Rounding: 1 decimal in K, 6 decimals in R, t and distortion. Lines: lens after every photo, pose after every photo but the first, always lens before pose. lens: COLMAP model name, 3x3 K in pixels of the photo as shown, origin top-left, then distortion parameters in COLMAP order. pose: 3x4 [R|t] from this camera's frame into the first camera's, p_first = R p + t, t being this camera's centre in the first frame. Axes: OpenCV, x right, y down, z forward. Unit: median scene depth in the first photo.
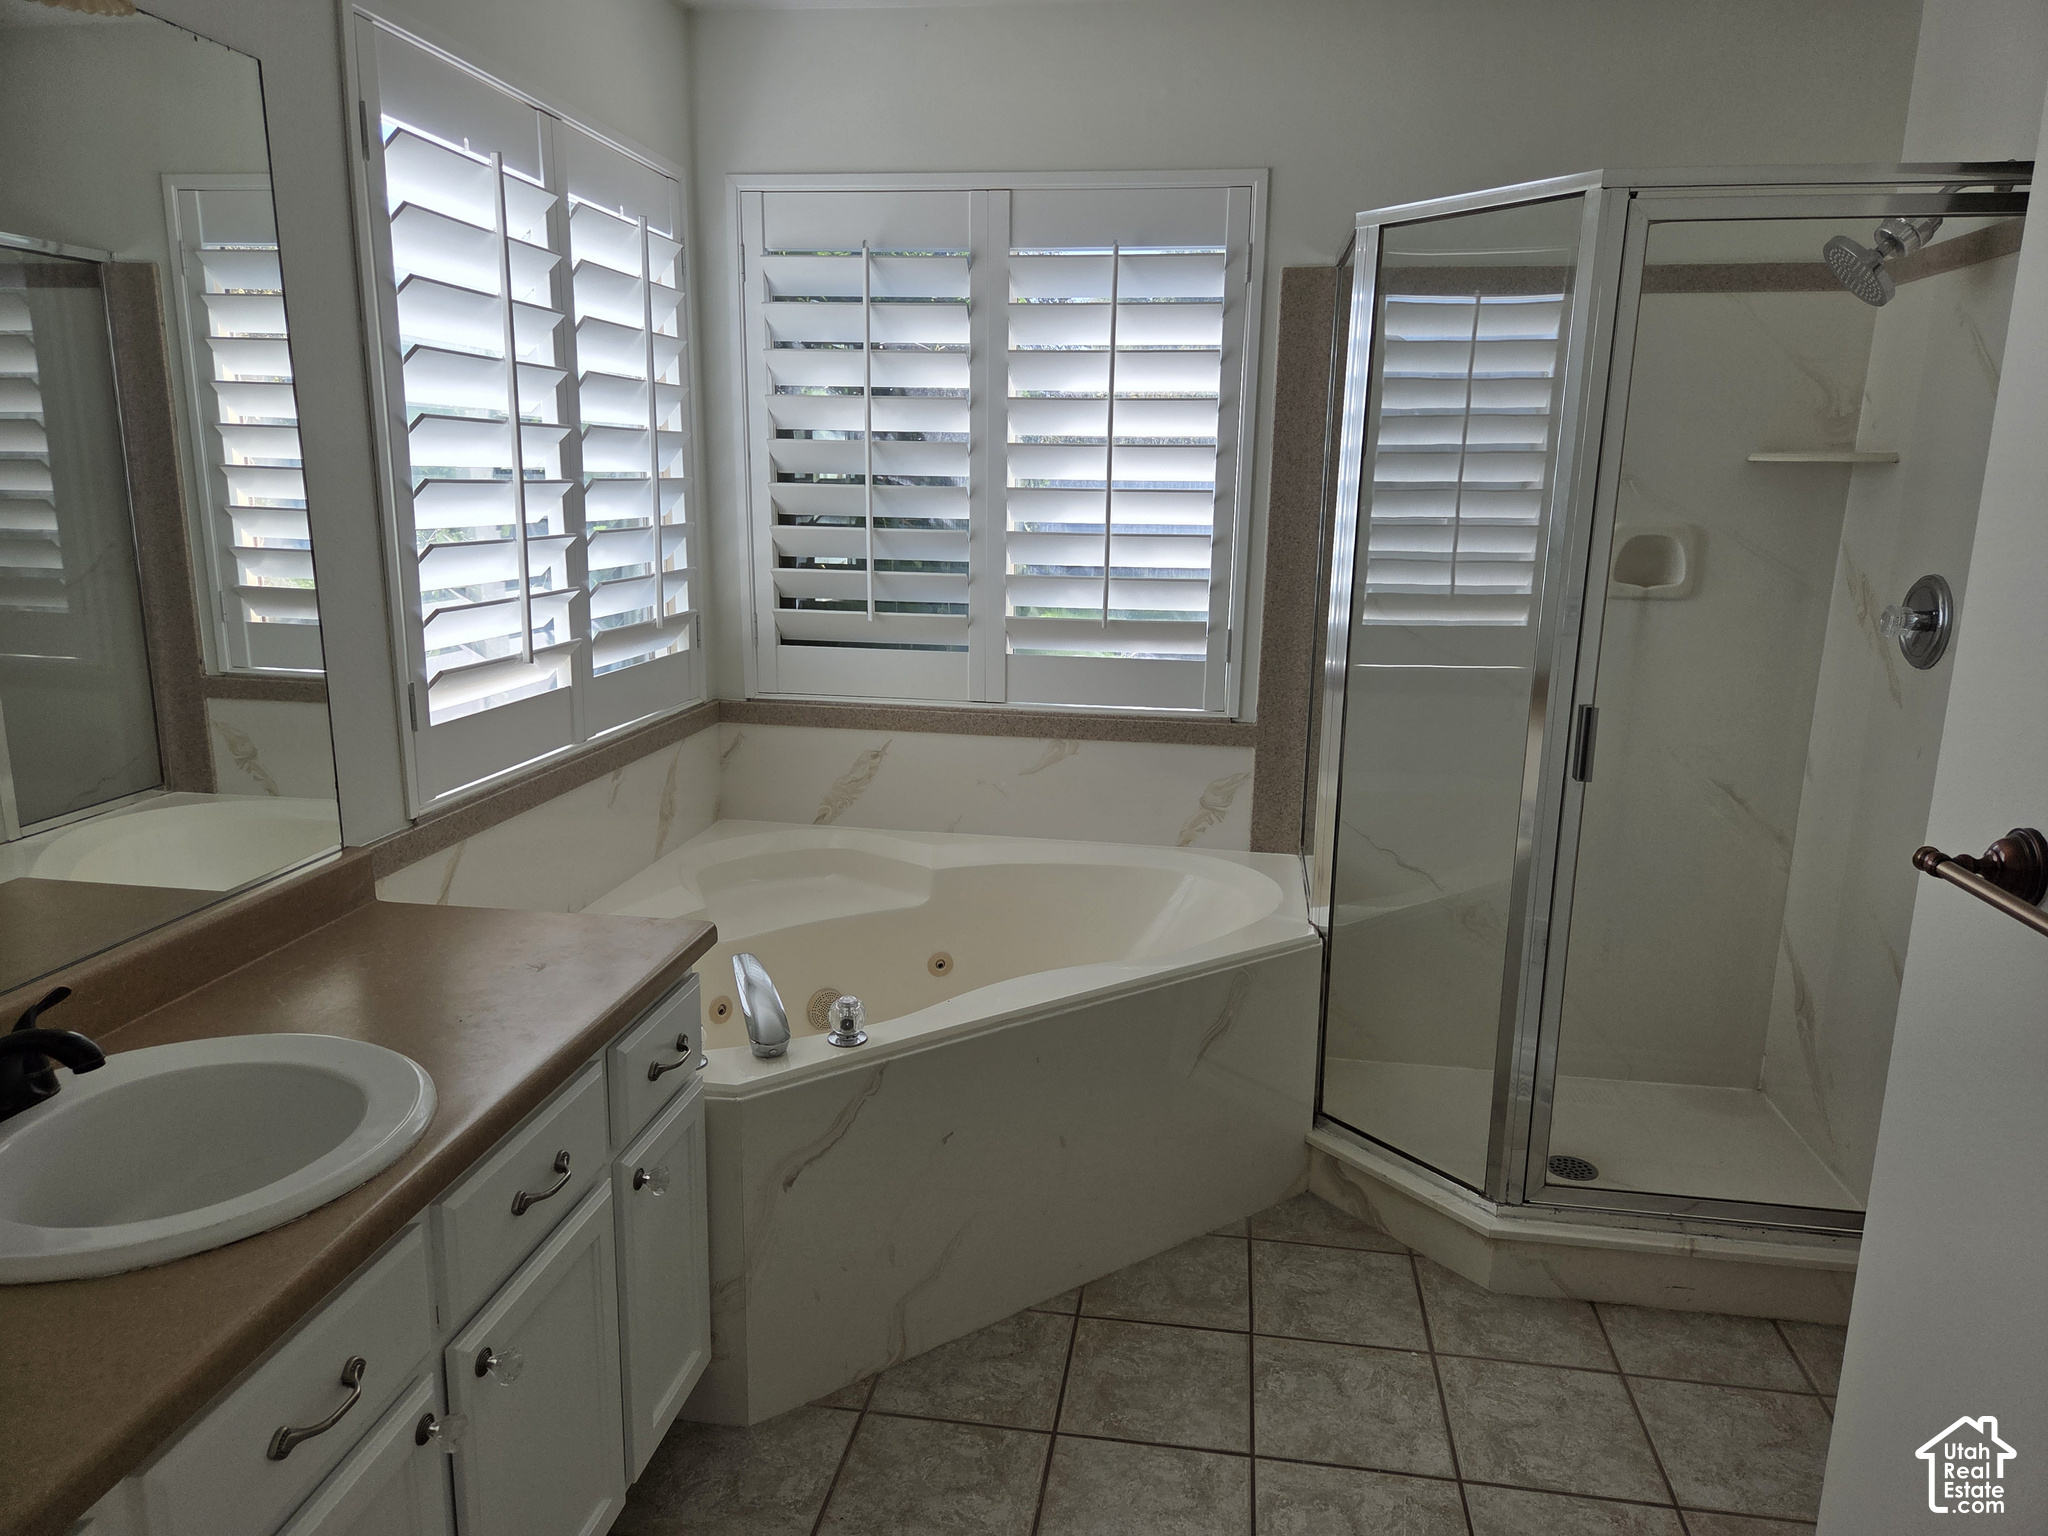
lens RADIAL K [[1381.1, 0, 1013.7], [0, 1381.1, 788.1], [0, 0, 1]] dist [0.051271, -0.043389]
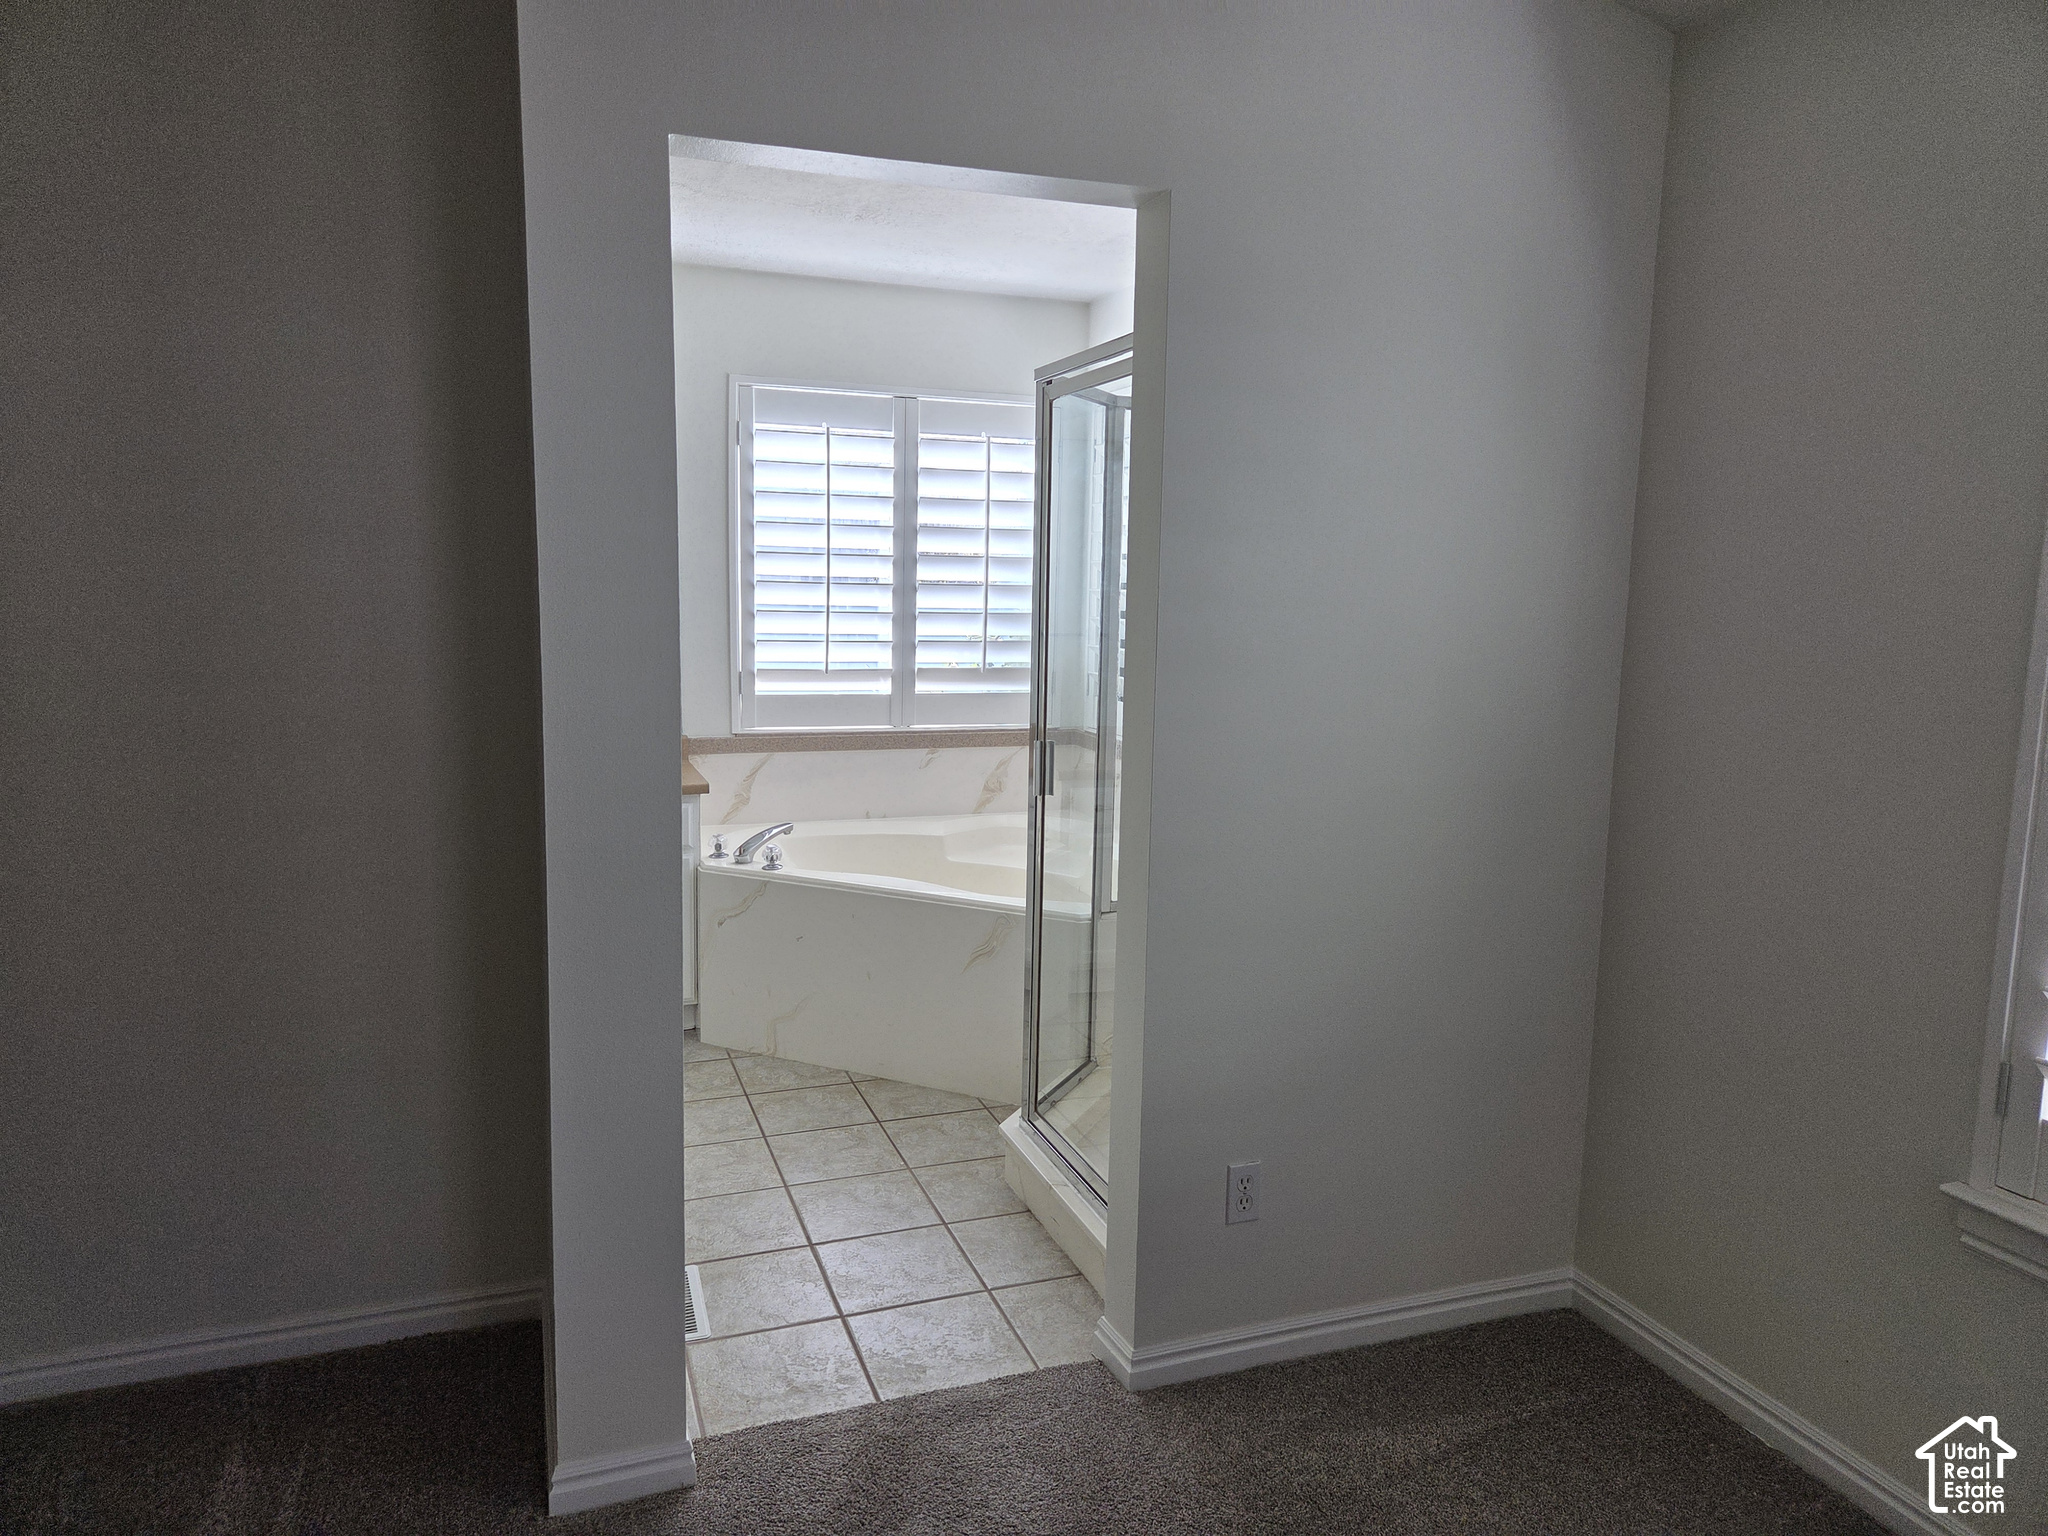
lens RADIAL K [[1381.1, 0, 1034.7], [0, 1381.1, 773.1], [0, 0, 1]] dist [0.051271, -0.043389]
pose [[0.480961, 0.120090, -0.868478, 1.181364], [-0.211131, 0.977288, 0.018212, -0.039111], [0.850941, 0.174603, 0.495393, 0.243062]]
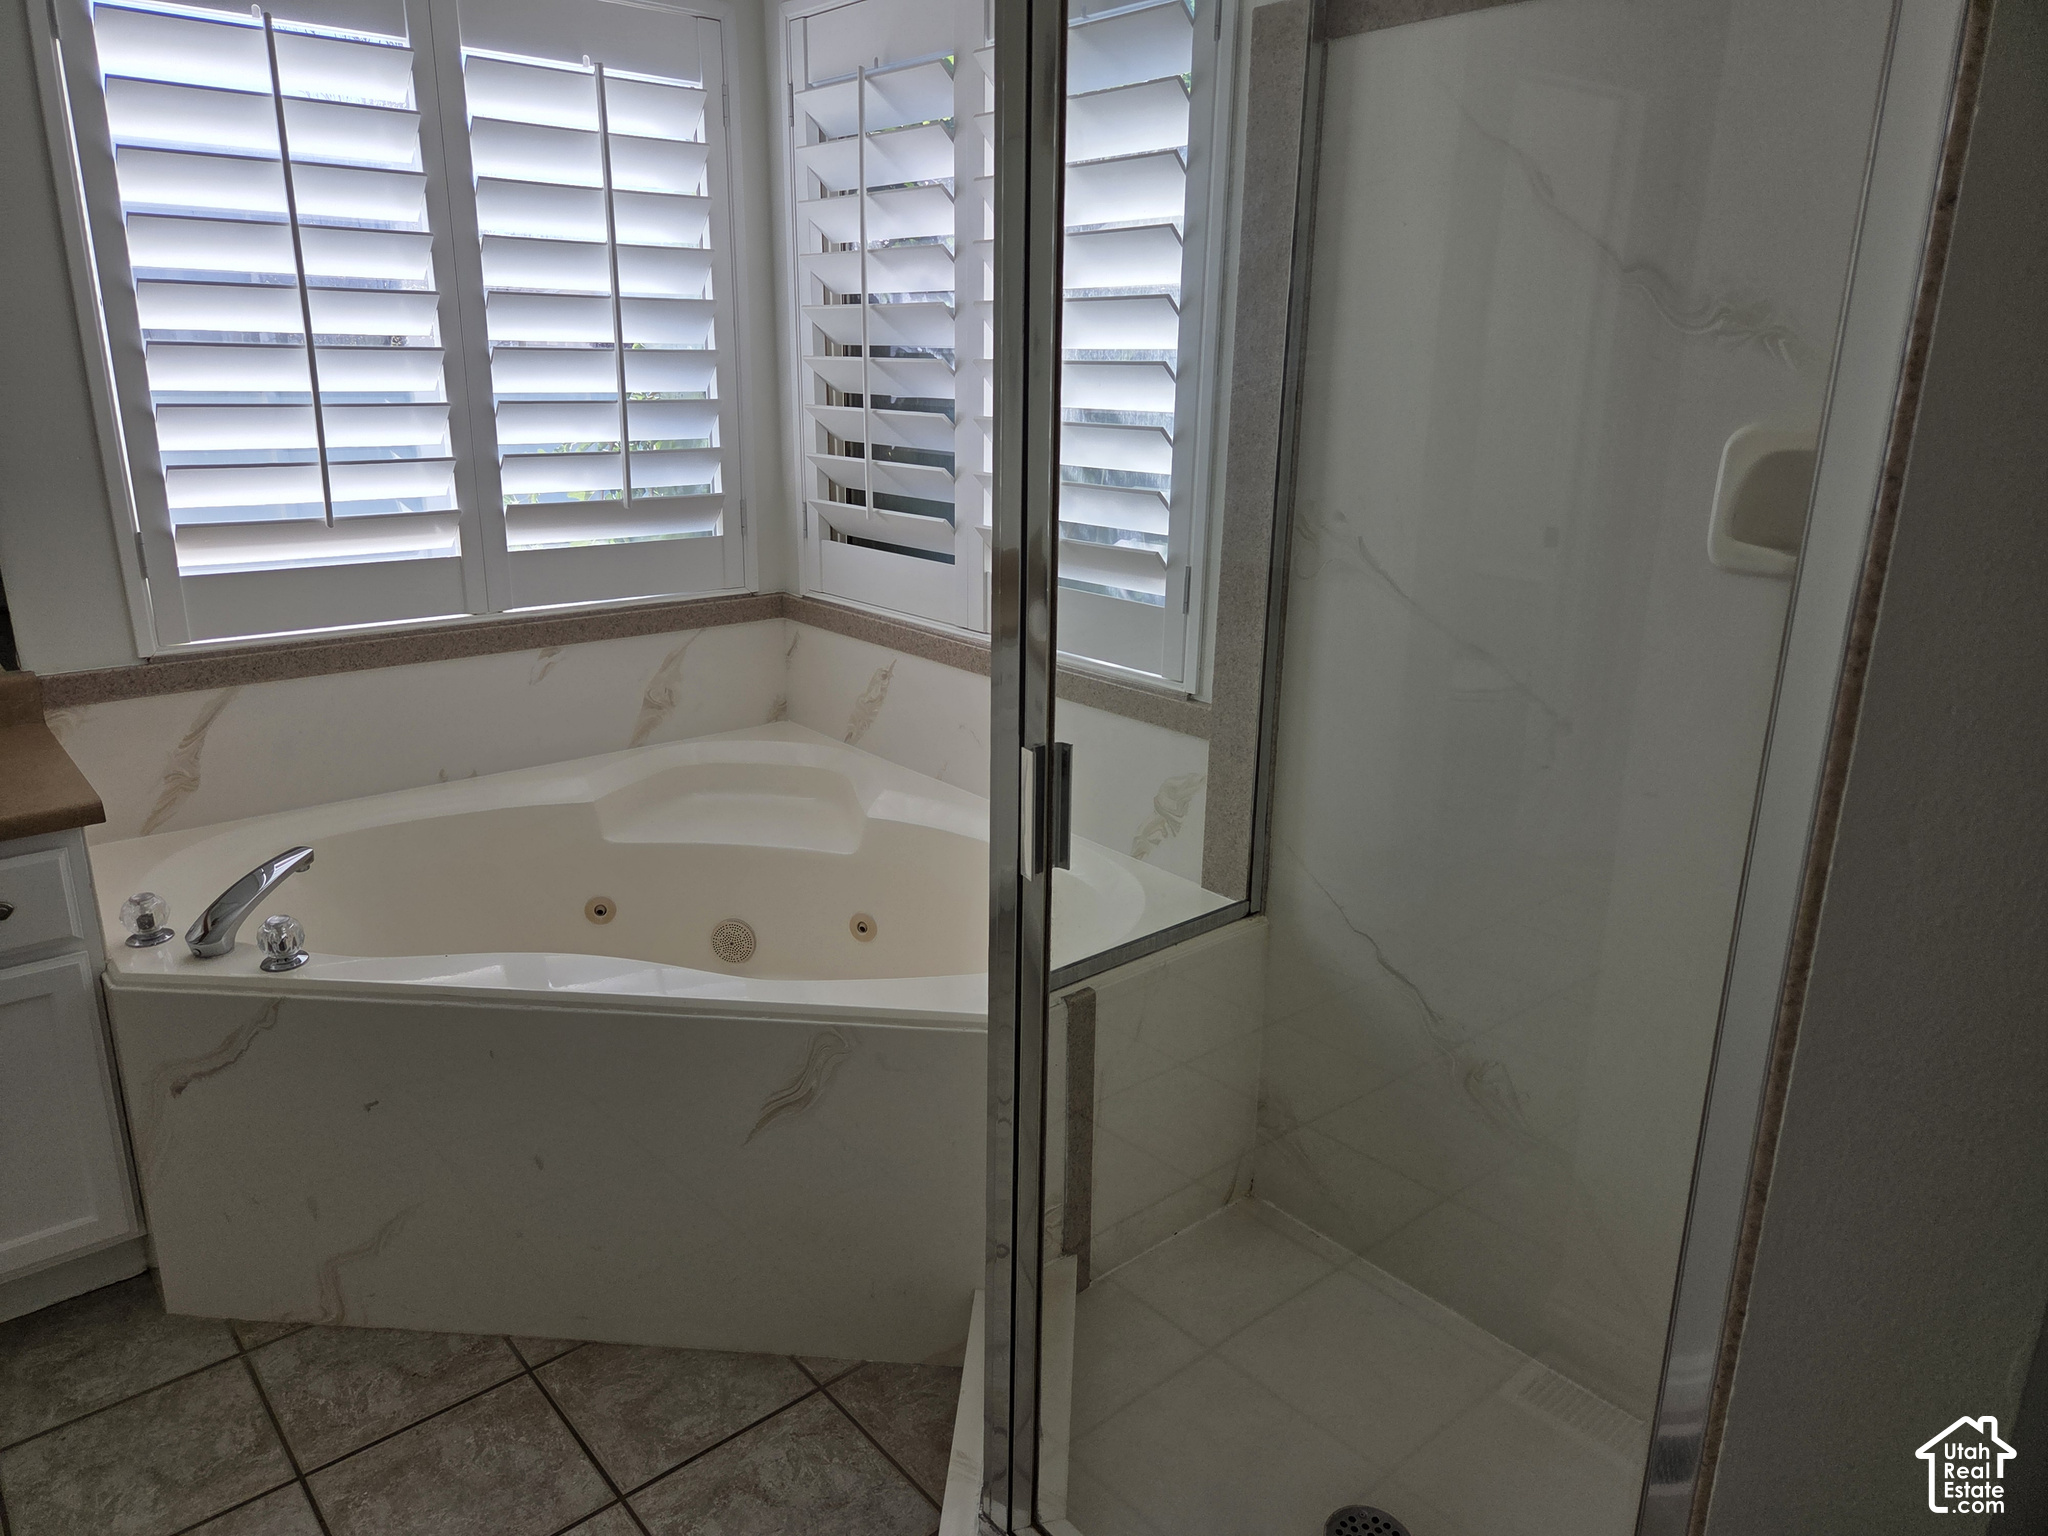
lens RADIAL K [[1381.1, 0, 1021.0], [0, 1381.1, 749.6], [0, 0, 1]] dist [0.051271, -0.043389]
pose [[0.753577, 0.176410, -0.633246, 0.563078], [-0.146517, 0.984160, 0.099809, -0.083460], [0.640823, 0.017568, 0.767488, 0.424853]]
